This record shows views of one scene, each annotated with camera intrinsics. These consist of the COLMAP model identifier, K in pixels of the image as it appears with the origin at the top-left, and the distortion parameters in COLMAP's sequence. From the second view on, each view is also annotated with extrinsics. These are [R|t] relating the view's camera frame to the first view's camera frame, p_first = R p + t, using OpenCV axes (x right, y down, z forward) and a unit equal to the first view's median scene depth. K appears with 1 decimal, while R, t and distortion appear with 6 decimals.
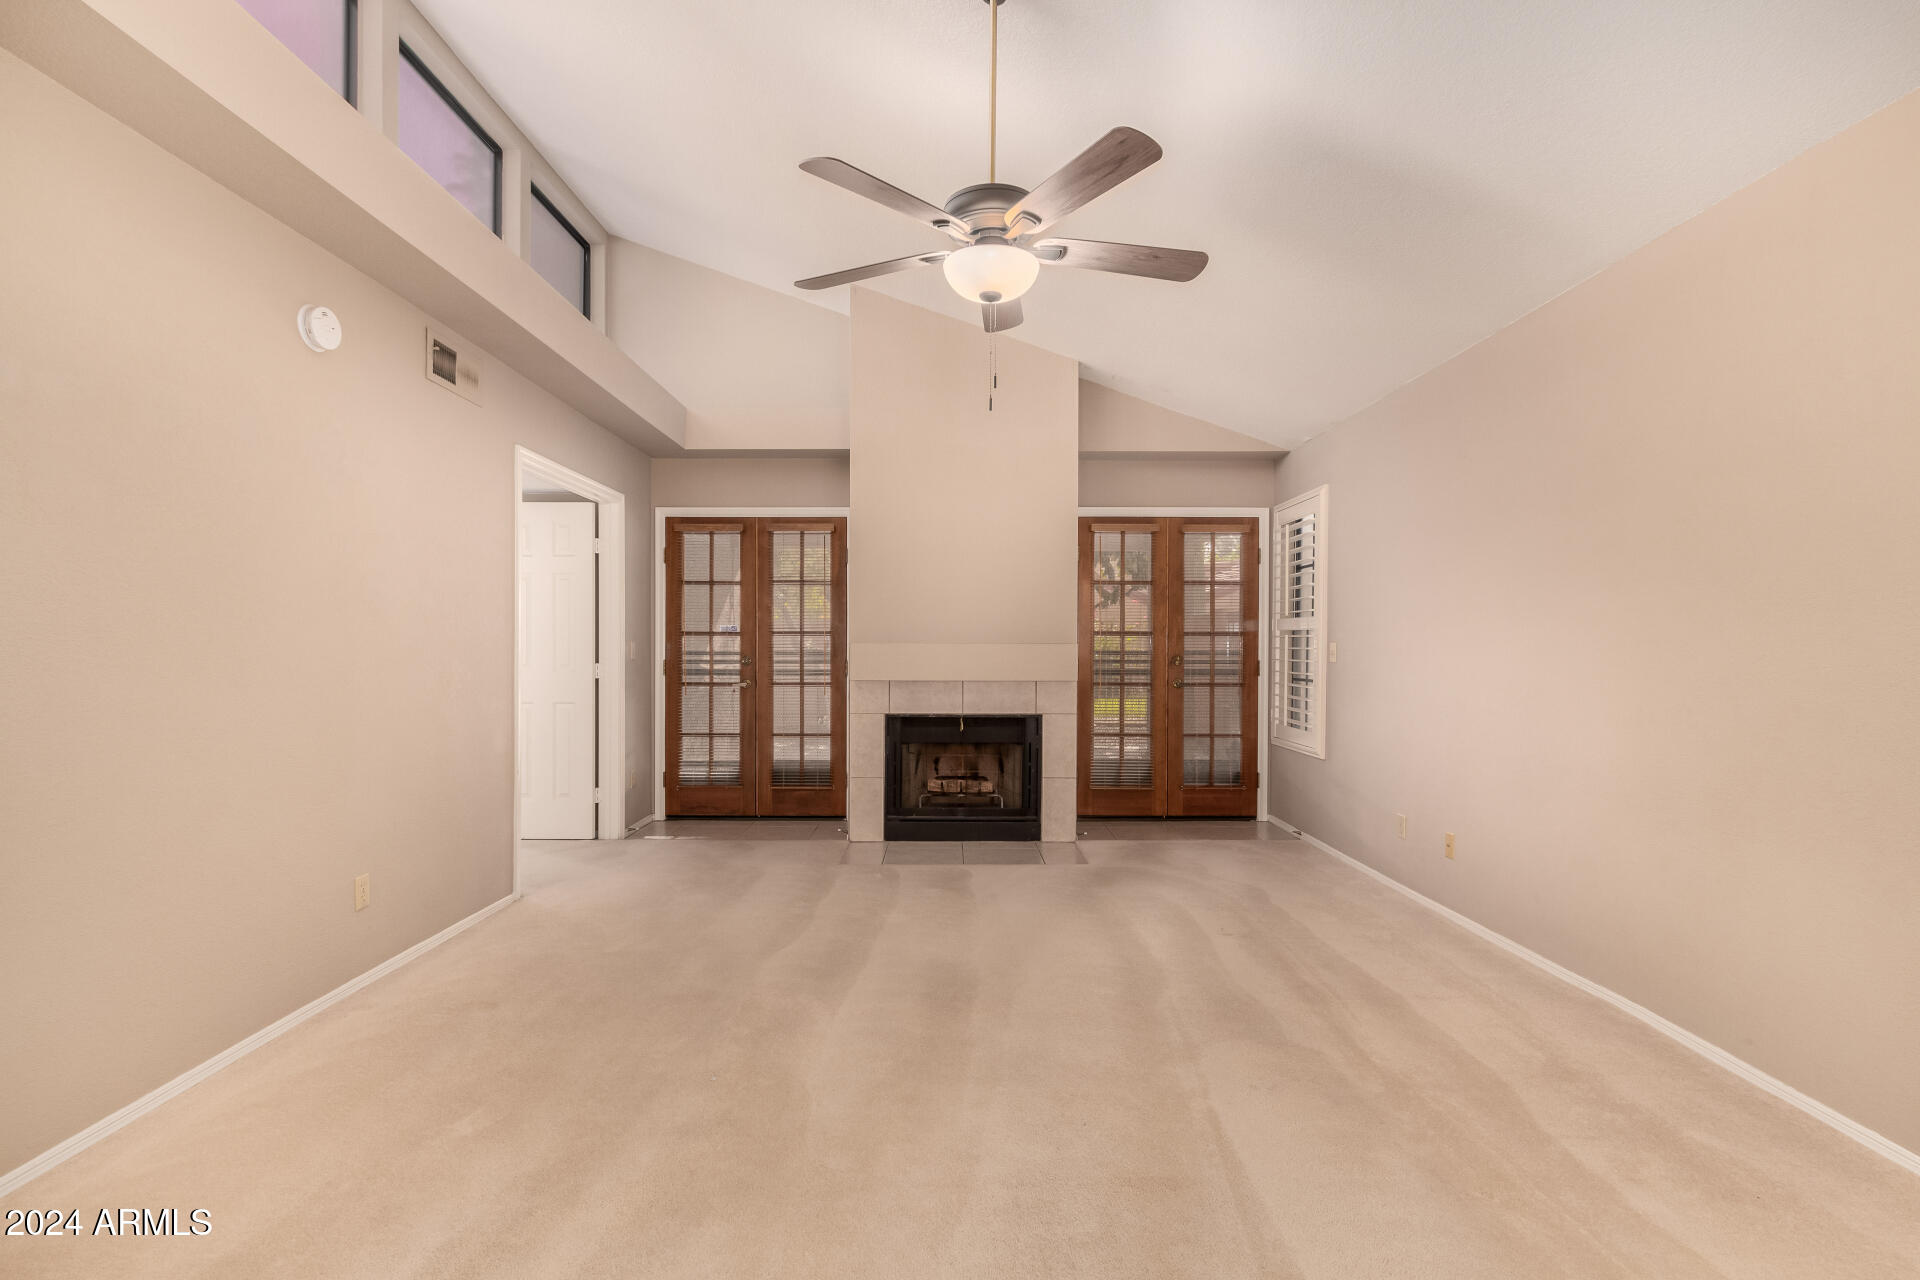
lens RADIAL K [[884.5, 0, 954.0], [0, 884.5, 649.6], [0, 0, 1]] dist [-0.000008, 0.000455]
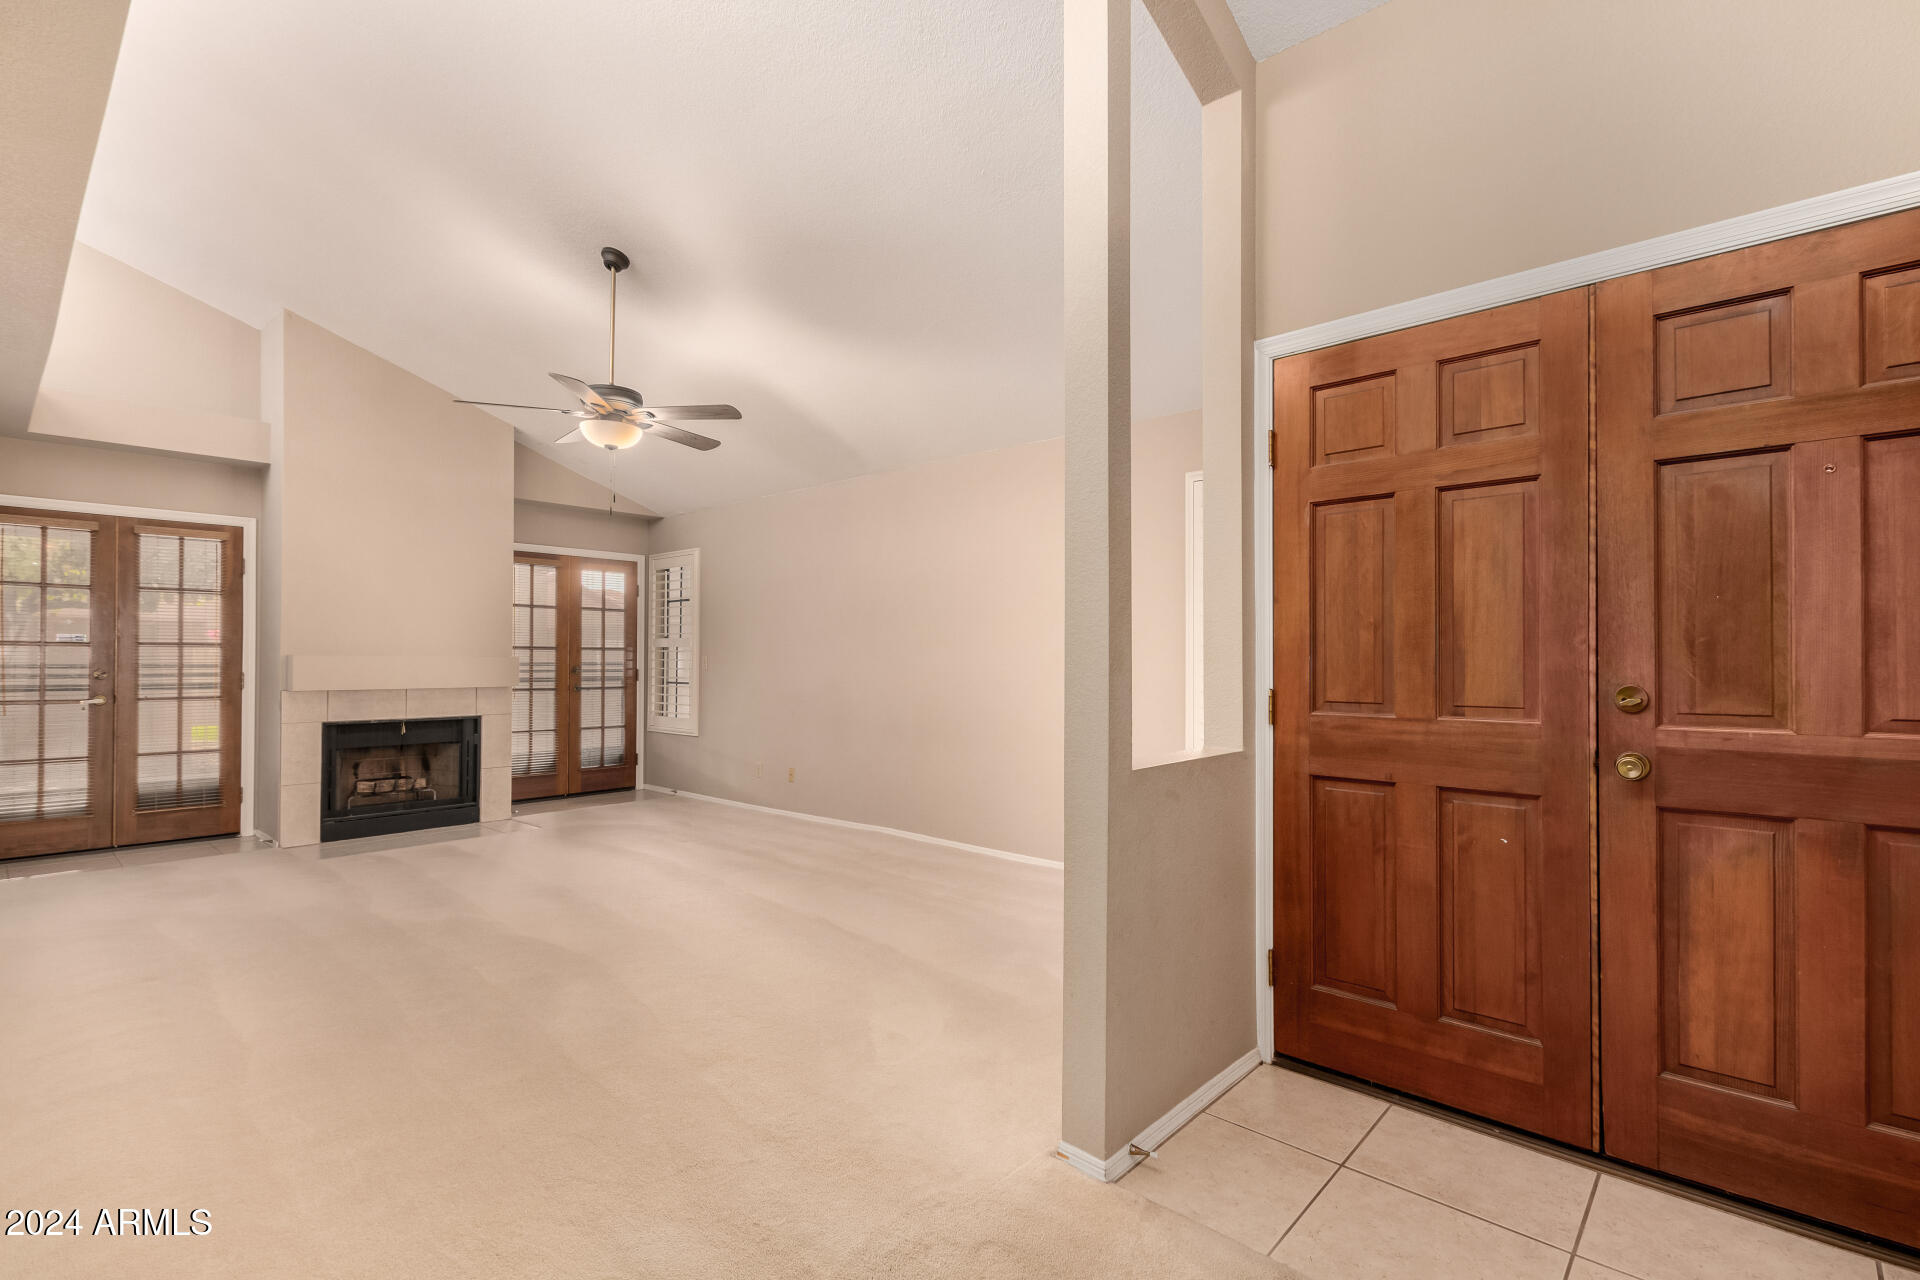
lens RADIAL K [[884.5, 0, 954.0], [0, 884.5, 649.6], [0, 0, 1]] dist [-0.000008, 0.000455]
pose [[0.668492, 0.007895, 0.743678, -0.330917], [-0.001916, 0.999959, -0.008893, -0.006419], [-0.743717, 0.004520, 0.668479, -0.248759]]
